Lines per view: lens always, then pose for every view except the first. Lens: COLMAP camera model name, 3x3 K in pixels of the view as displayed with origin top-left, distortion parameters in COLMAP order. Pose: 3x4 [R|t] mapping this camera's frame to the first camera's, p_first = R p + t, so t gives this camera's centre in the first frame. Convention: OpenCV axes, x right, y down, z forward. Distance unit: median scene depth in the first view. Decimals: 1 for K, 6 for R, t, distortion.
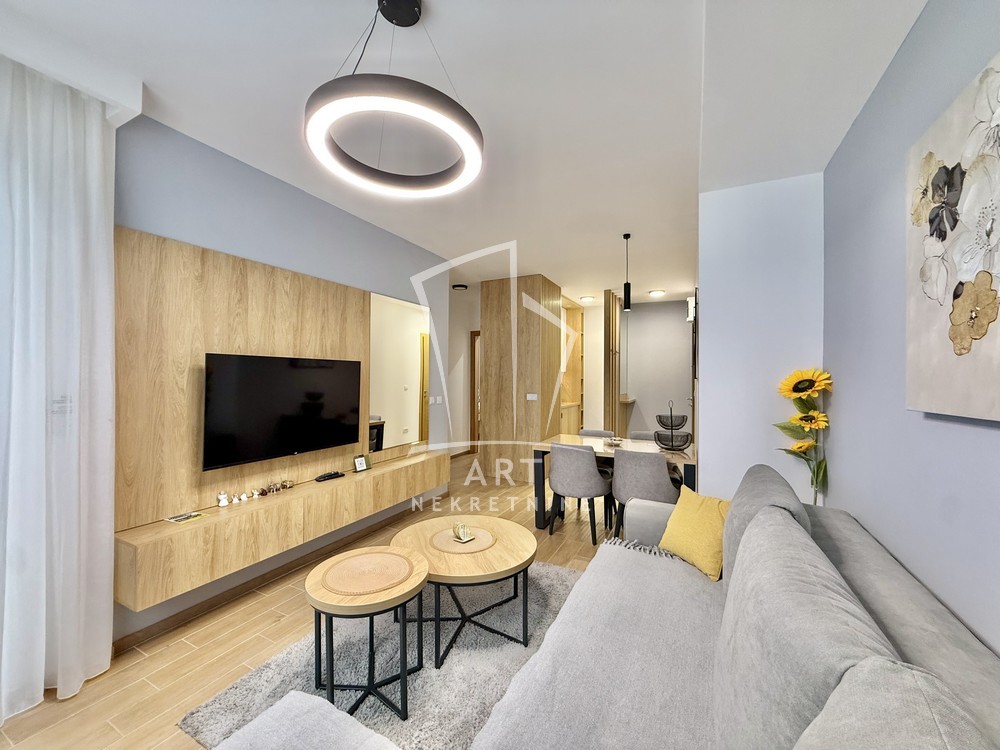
lens RADIAL K [[399.9, 0, 499.1], [0, 399.9, 380.2], [0, 0, 1]] dist [0.000815, 0.000232]
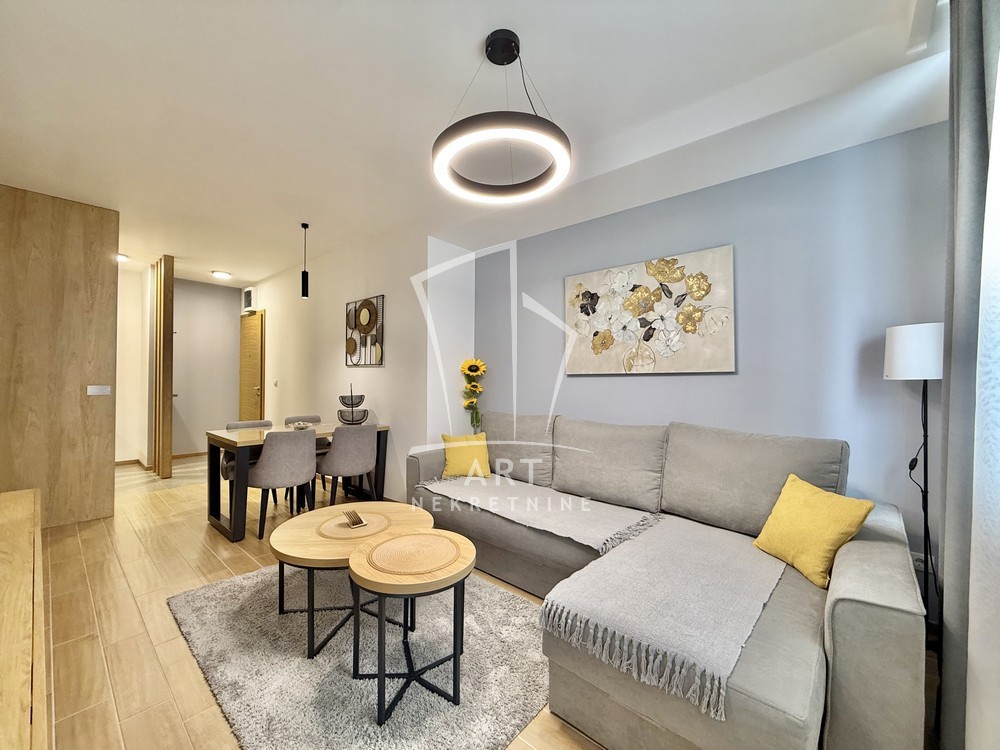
lens RADIAL K [[394.8, 0, 494.8], [0, 394.8, 374.6], [0, 0, 1]] dist [0.000738, -0.004141]
pose [[0.253349, 0.005136, 0.967361, -0.940709], [0.000837, 0.999984, -0.005528, 0.051053], [-0.967375, 0.002210, 0.253340, 0.459712]]
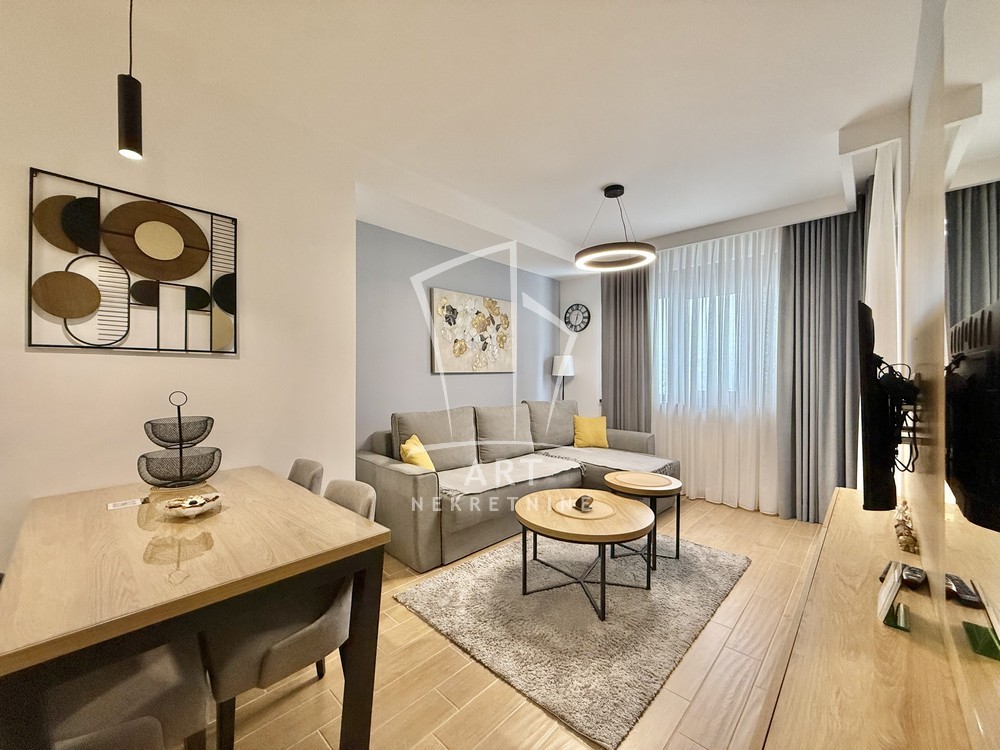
lens RADIAL K [[394.8, 0, 494.8], [0, 394.8, 374.6], [0, 0, 1]] dist [0.000738, -0.004141]
pose [[-0.953840, -0.008655, 0.300192, -0.184505], [-0.005992, 0.999934, 0.009790, 0.031423], [-0.300257, 0.007540, -0.953829, 2.150798]]
